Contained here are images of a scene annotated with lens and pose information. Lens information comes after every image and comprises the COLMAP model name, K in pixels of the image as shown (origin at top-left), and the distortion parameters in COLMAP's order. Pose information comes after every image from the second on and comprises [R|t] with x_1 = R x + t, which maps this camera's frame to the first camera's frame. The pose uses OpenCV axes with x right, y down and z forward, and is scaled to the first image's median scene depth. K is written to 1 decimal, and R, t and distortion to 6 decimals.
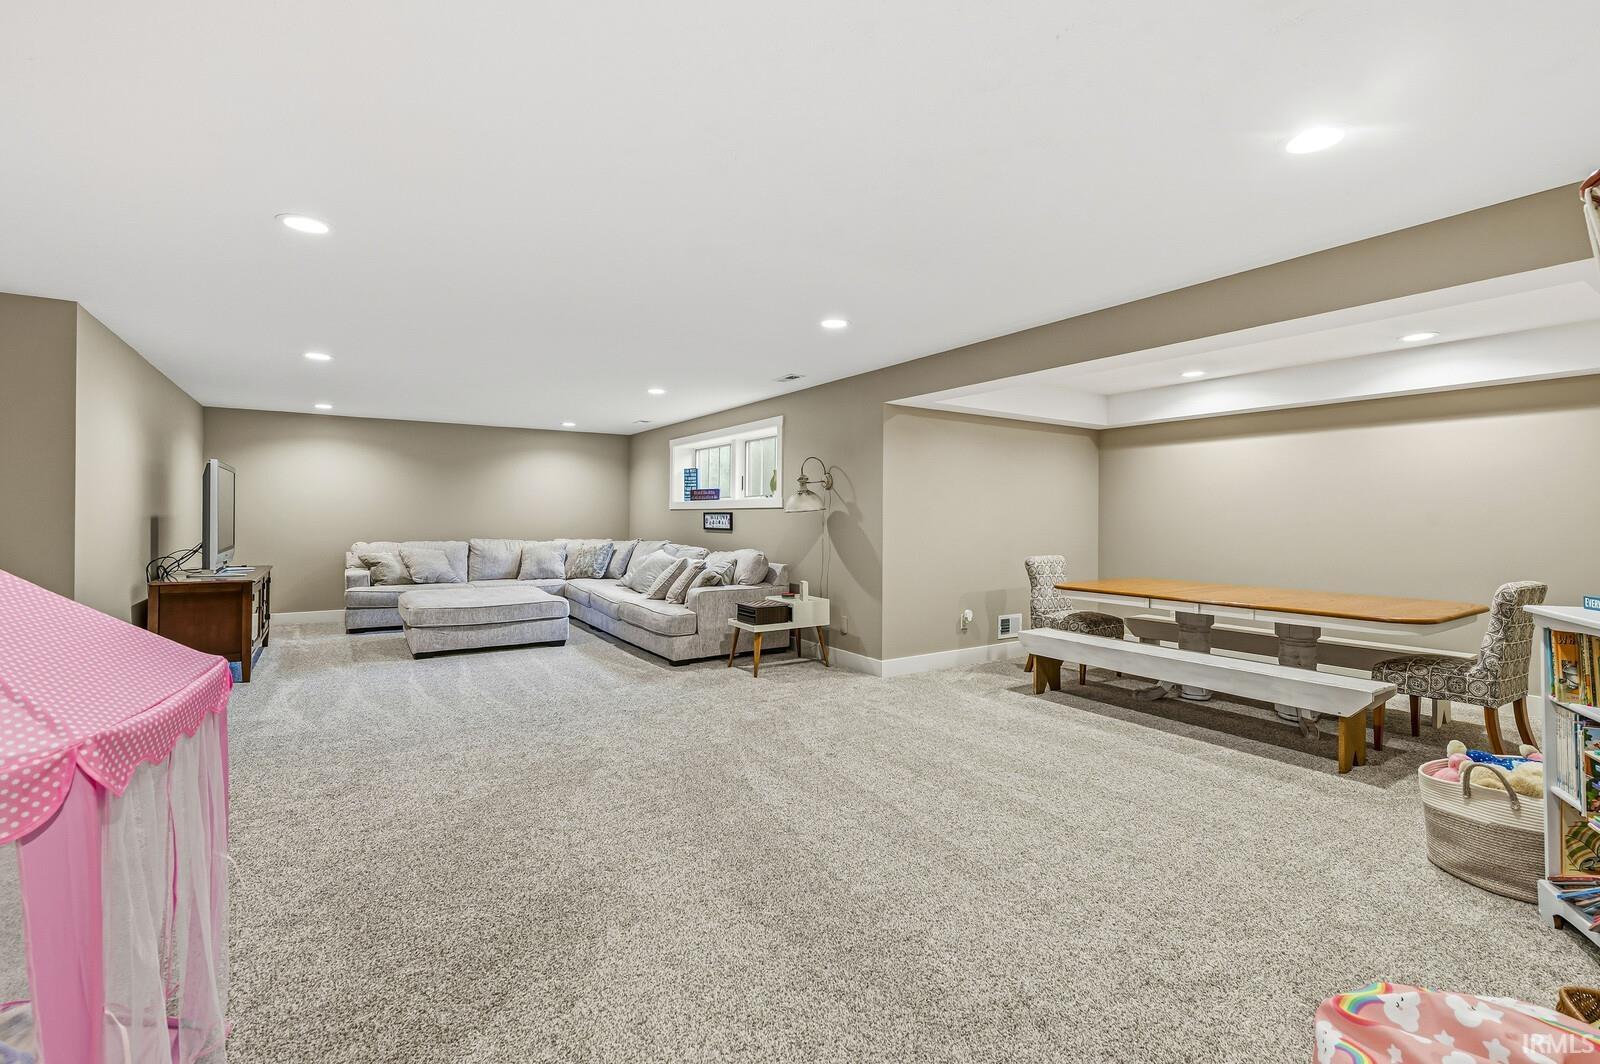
lens RADIAL K [[696.1, 0, 800.8], [0, 696.1, 526.5], [0, 0, 1]] dist [-0.001081, -0.000101]
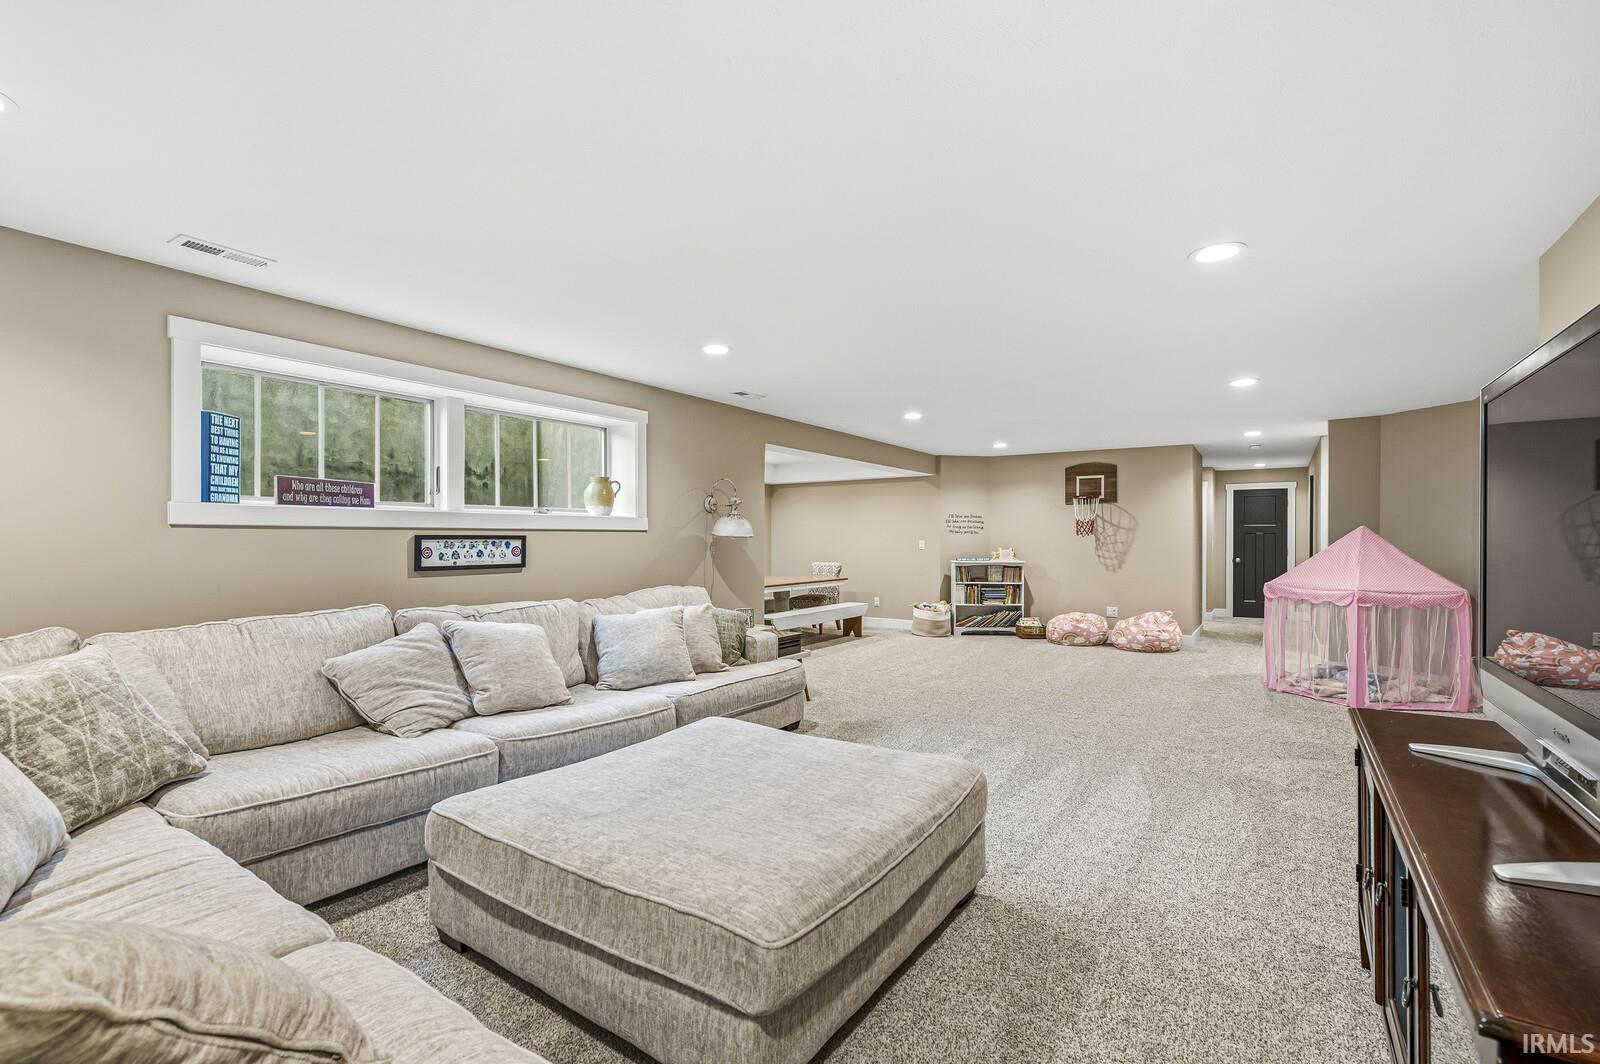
lens RADIAL K [[696.1, 0, 802.4], [0, 696.1, 534.7], [0, 0, 1]] dist [-0.001081, -0.000101]
pose [[-0.384501, -0.000801, 0.923124, -0.719020], [0.006848, 0.999970, 0.003721, -0.021658], [-0.923099, 0.007753, -0.384484, 1.000197]]
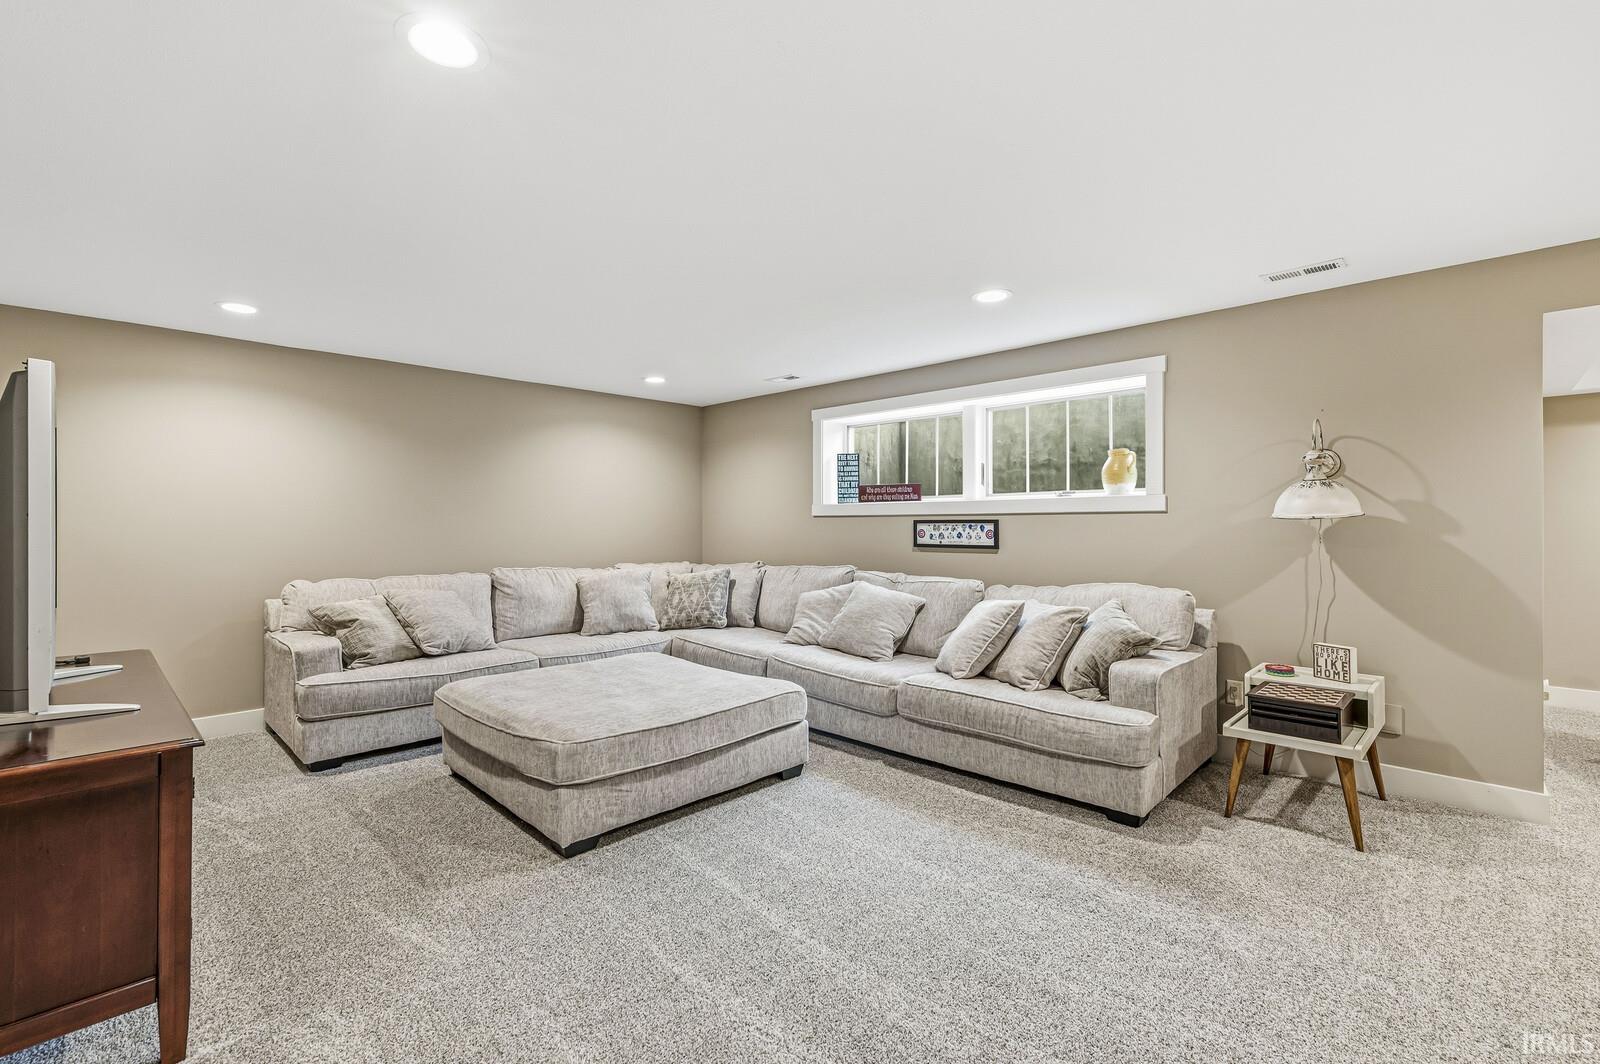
lens RADIAL K [[696.1, 0, 802.8], [0, 696.1, 527.3], [0, 0, 1]] dist [-0.001081, -0.000101]
pose [[0.975657, -0.008183, 0.219150, -0.401338], [0.010296, 0.999911, -0.008502, -0.009907], [-0.219061, 0.010552, 0.975654, 0.429707]]
